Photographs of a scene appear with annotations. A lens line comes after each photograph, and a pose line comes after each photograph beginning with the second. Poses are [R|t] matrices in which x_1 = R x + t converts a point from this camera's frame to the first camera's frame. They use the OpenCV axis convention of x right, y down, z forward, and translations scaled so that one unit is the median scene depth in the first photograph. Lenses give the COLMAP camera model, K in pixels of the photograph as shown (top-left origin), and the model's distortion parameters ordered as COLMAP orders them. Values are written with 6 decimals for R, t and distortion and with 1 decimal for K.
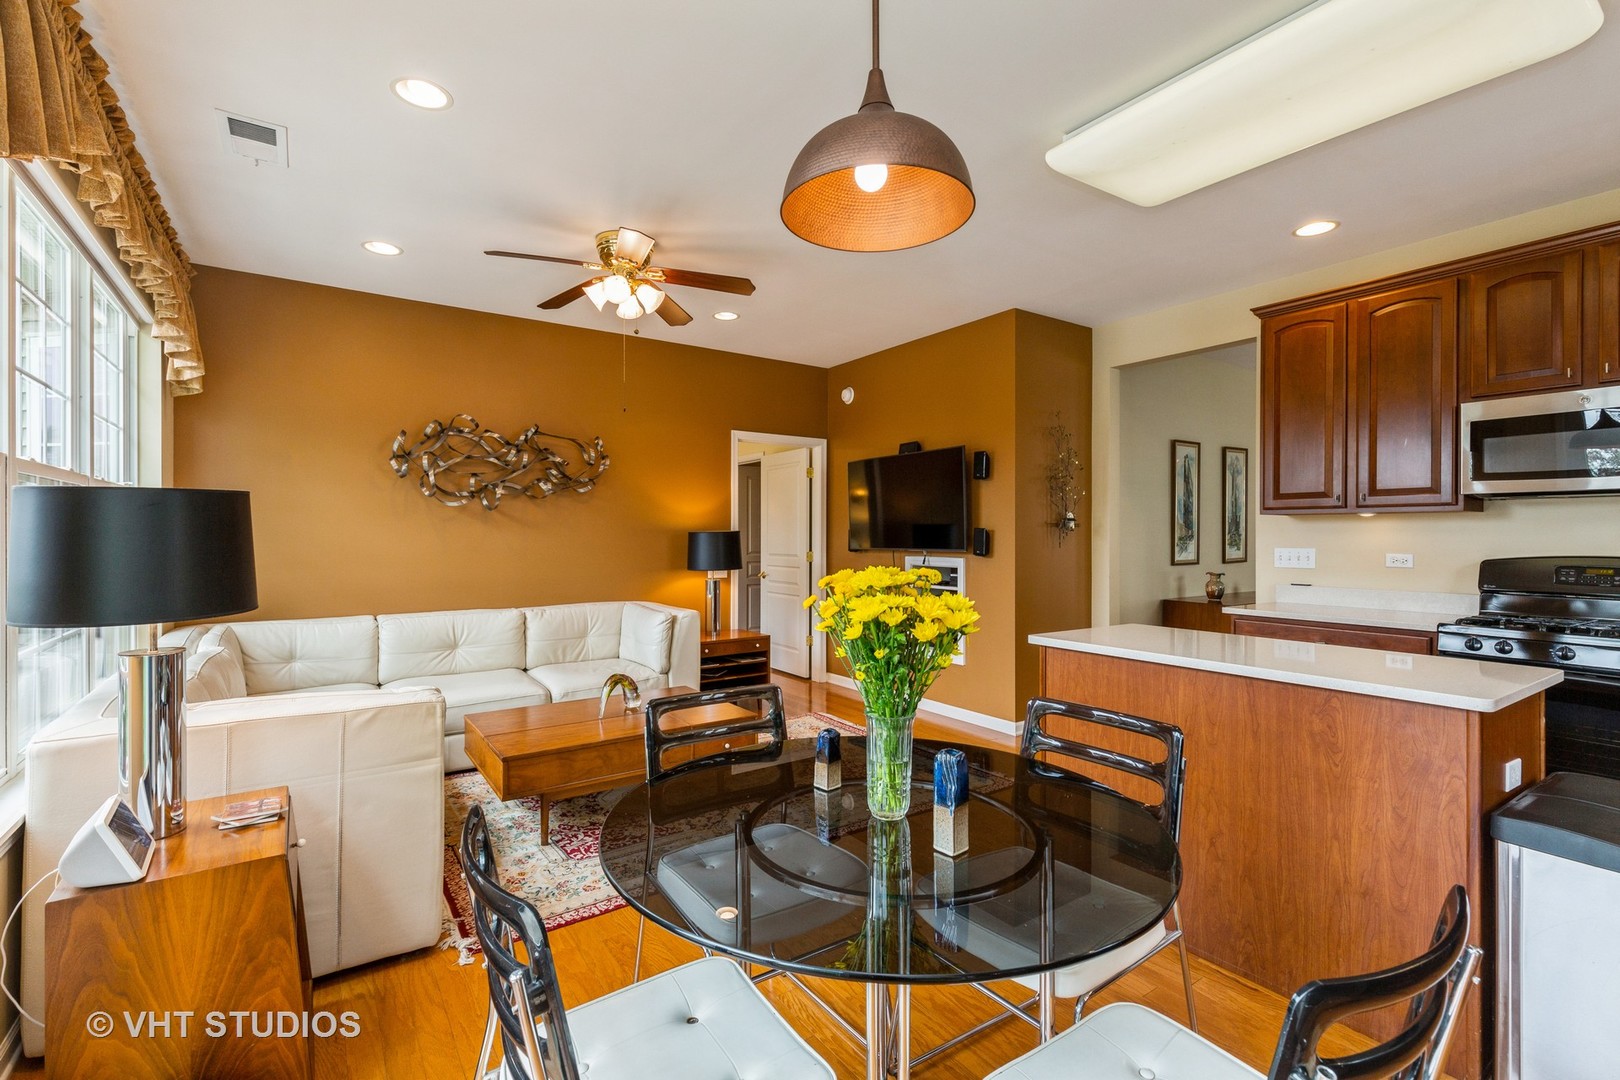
lens RADIAL K [[734.4, 0, 807.7], [0, 734.4, 535.1], [0, 0, 1]] dist [0.016844, -0.003106]
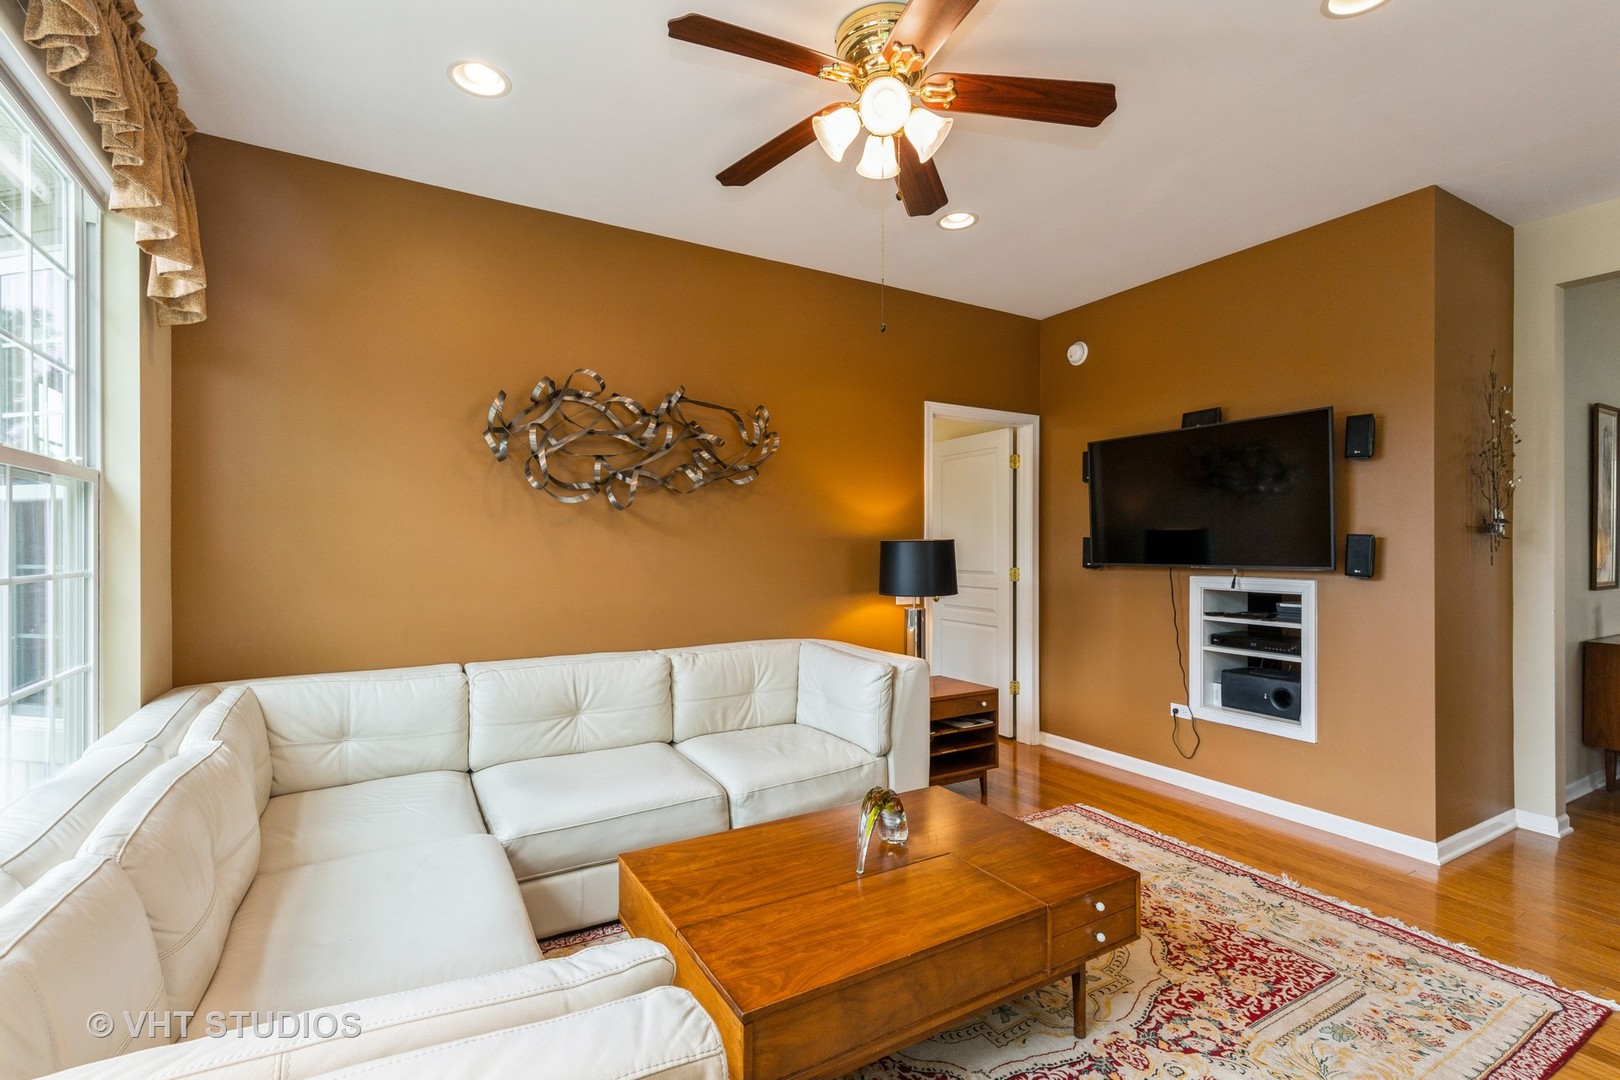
lens RADIAL K [[734.4, 0, 802.2], [0, 734.4, 544.0], [0, 0, 1]] dist [0.016844, -0.003106]
pose [[0.997184, -0.000874, -0.074995, -0.208291], [0.000697, 0.999997, -0.002388, 0.000427], [0.074997, 0.002329, 0.997181, 0.323630]]
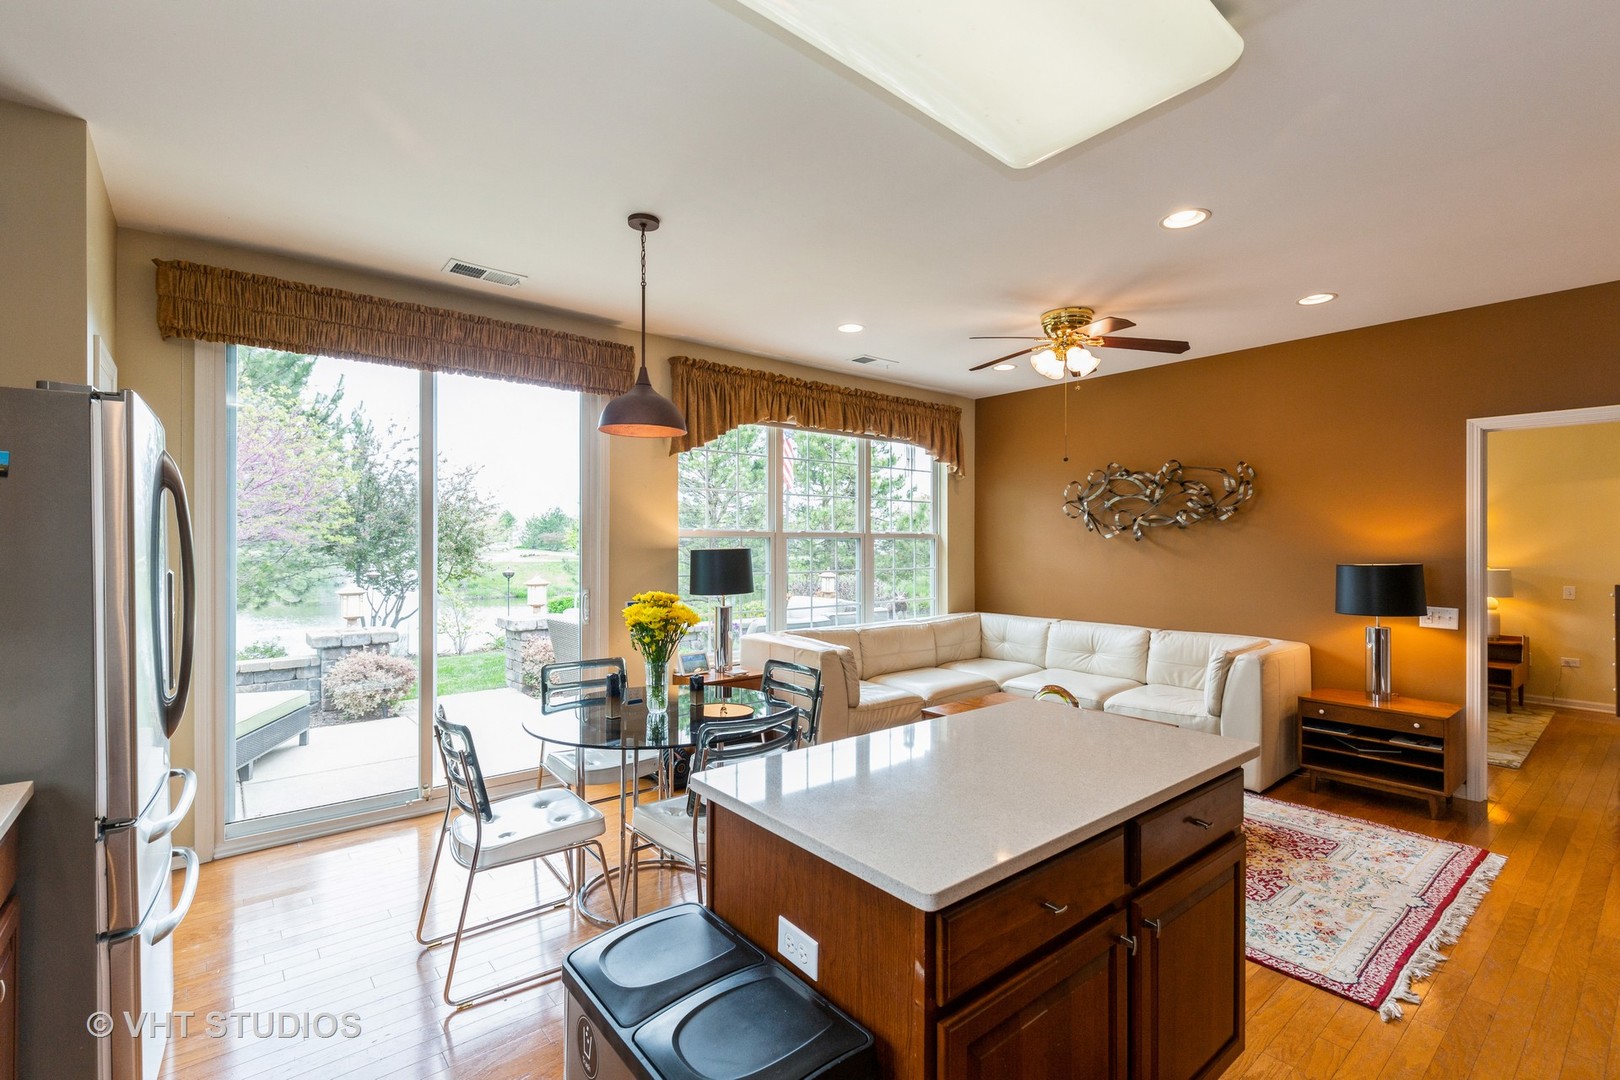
lens RADIAL K [[734.4, 0, 804.6], [0, 734.4, 544.9], [0, 0, 1]] dist [0.016844, -0.003106]
pose [[0.077236, -0.000561, -0.997013, 0.675462], [-0.002702, 0.999996, -0.000772, -0.025477], [0.997009, 0.002753, 0.077234, 0.389955]]
